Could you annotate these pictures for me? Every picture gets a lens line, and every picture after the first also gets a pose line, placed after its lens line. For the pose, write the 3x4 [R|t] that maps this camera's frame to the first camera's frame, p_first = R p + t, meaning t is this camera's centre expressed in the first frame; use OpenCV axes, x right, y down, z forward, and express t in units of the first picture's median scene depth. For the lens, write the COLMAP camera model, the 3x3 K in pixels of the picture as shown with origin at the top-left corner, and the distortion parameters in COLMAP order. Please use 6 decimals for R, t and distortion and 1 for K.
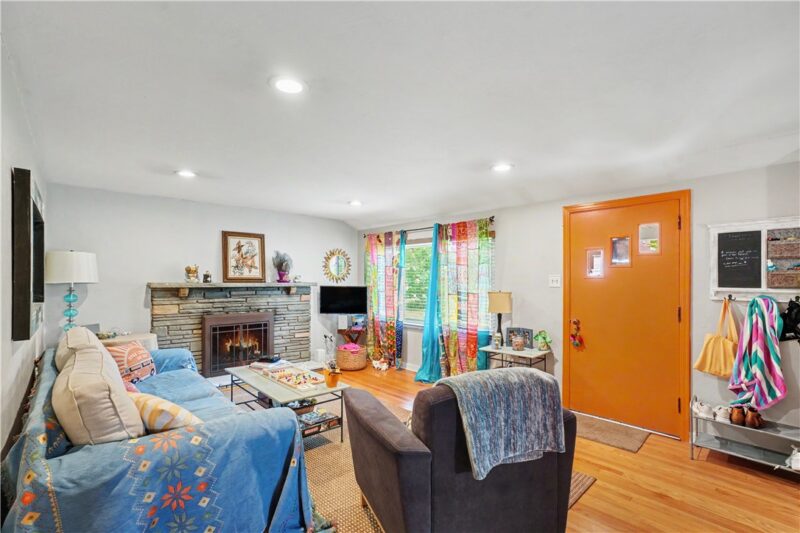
lens RADIAL K [[371.8, 0, 400.0], [0, 371.8, 266.5], [0, 0, 1]] dist [-0.047361, 0.000311]
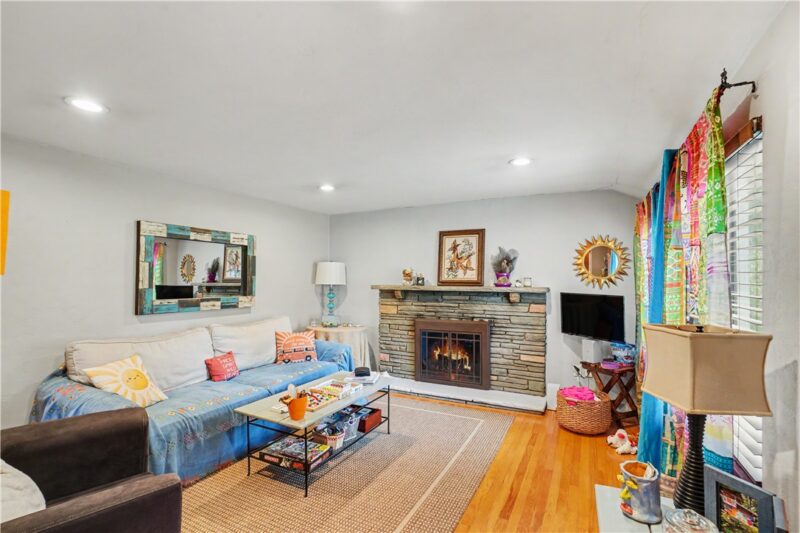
lens RADIAL K [[371.8, 0, 400.0], [0, 371.8, 266.5], [0, 0, 1]] dist [-0.047361, 0.000311]
pose [[0.333129, -0.033420, -0.942289, 0.377443], [0.027811, 0.999285, -0.025610, 0.015323], [0.942471, -0.017674, 0.333820, 0.566273]]
